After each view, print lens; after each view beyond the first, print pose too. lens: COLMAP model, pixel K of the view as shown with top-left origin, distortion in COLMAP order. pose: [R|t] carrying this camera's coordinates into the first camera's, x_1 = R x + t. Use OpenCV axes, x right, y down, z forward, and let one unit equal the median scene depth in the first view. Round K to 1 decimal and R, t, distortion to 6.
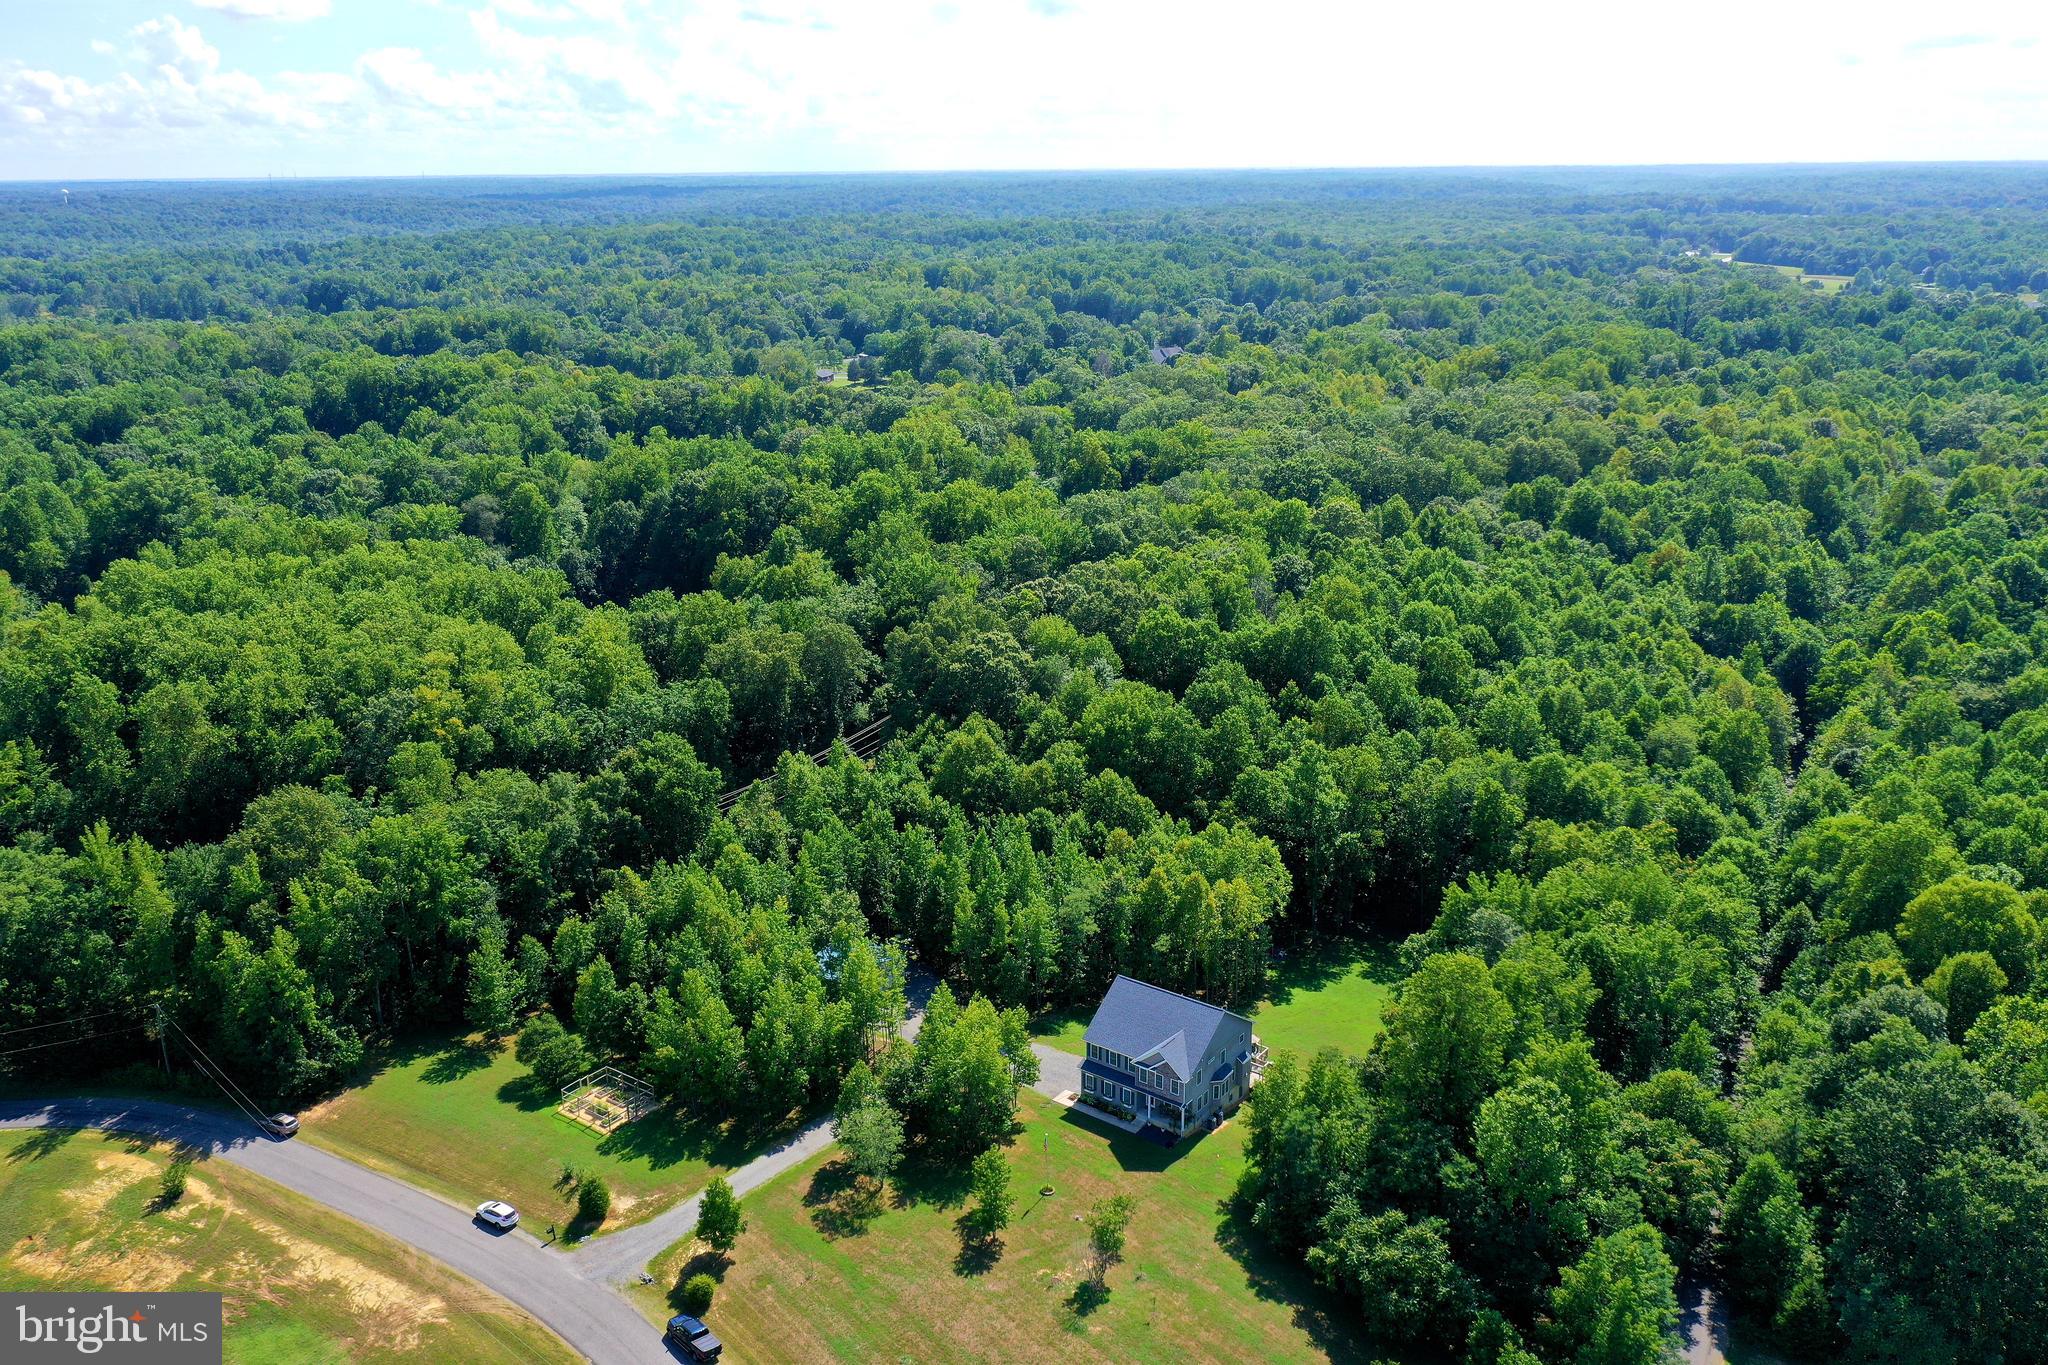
lens RADIAL K [[1611.7, 0, 1024.0], [0, 1611.7, 682.5], [0, 0, 1]] dist [-0.015149, 0.002702]
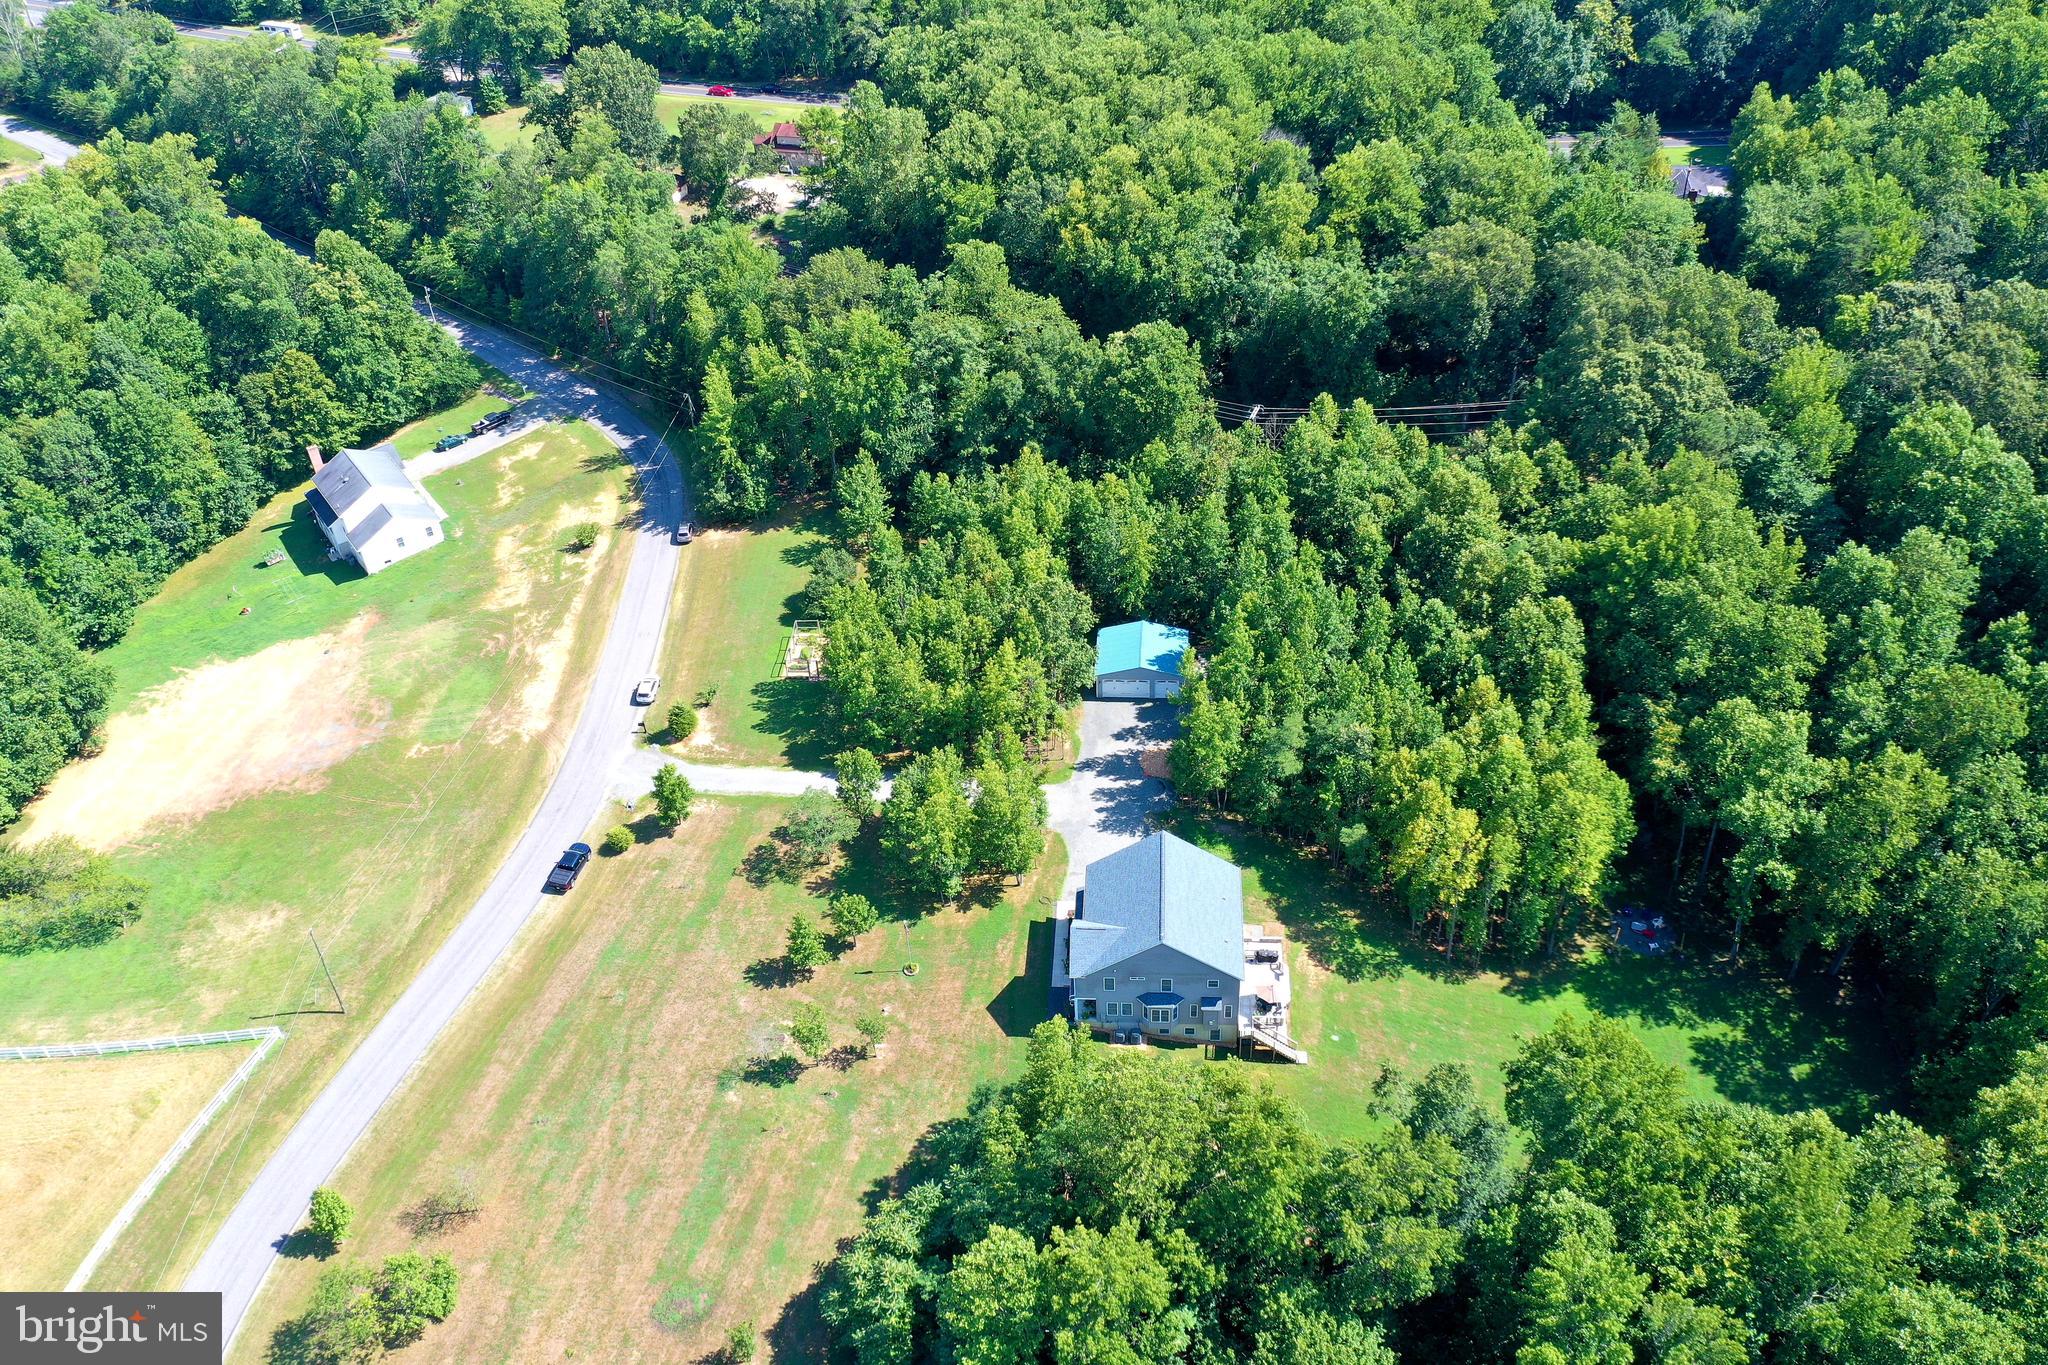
lens RADIAL K [[1626.5, 0, 1021.3], [0, 1626.5, 684.1], [0, 0, 1]] dist [-0.005609, 0.002396]
pose [[0.542258, 0.515157, -0.663755, 0.414354], [-0.220461, 0.849542, 0.479244, -0.205289], [0.810774, -0.113542, 0.574242, 0.369761]]
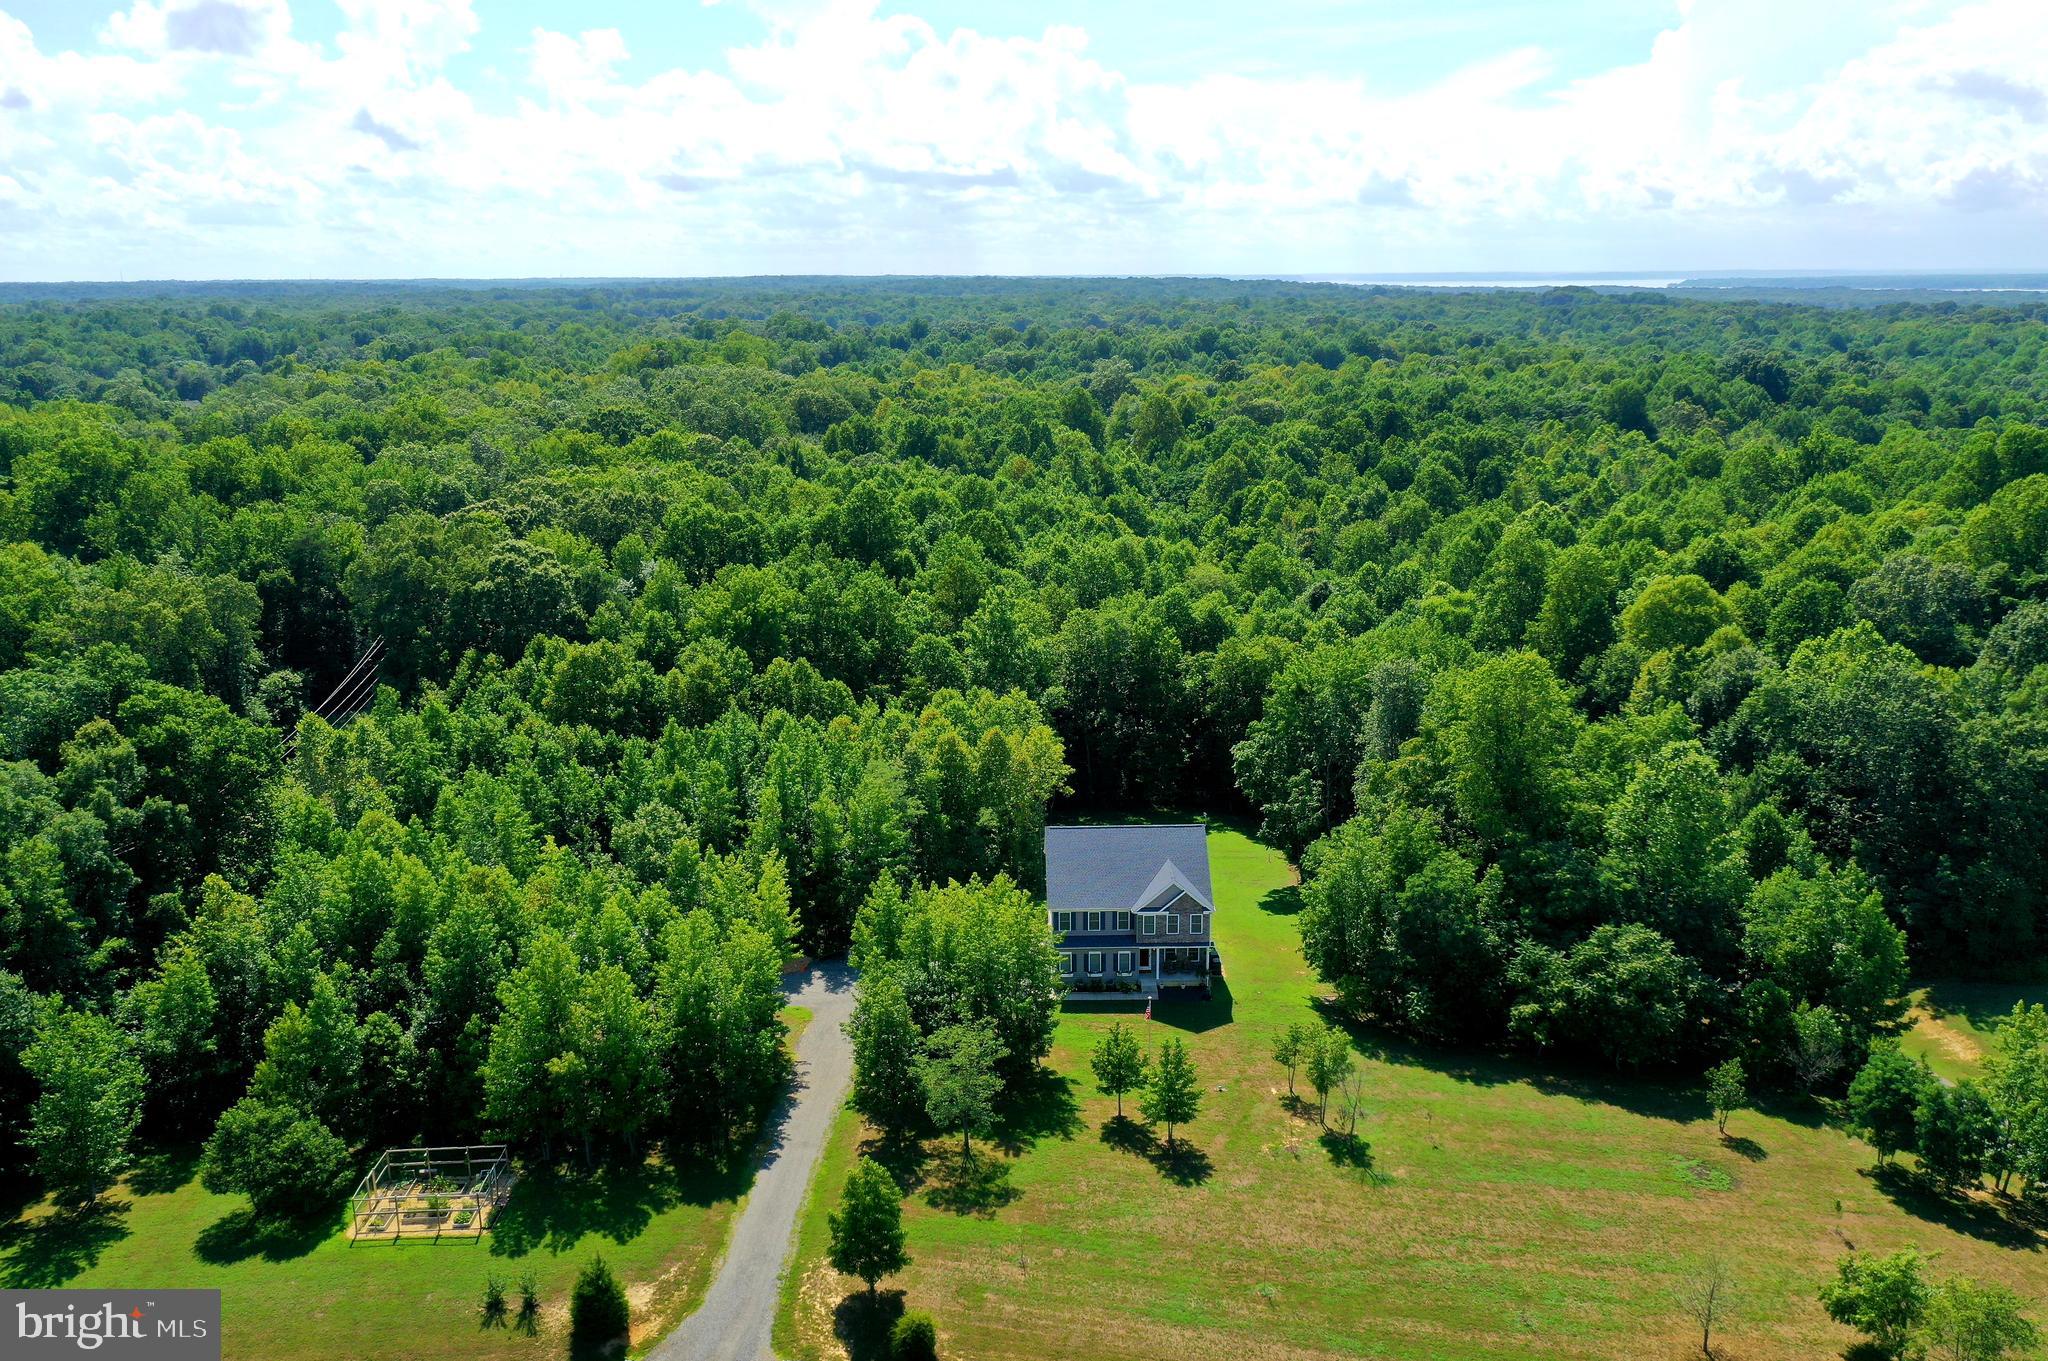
lens RADIAL K [[1647.8, 0, 1041.1], [0, 1647.8, 722.3], [0, 0, 1]] dist [0.000471, 0.001709]
pose [[0.790061, -0.156617, 0.592684, -0.313646], [0.186967, 0.982312, 0.010344, 0.096657], [-0.583820, 0.102640, 0.805369, 0.282622]]
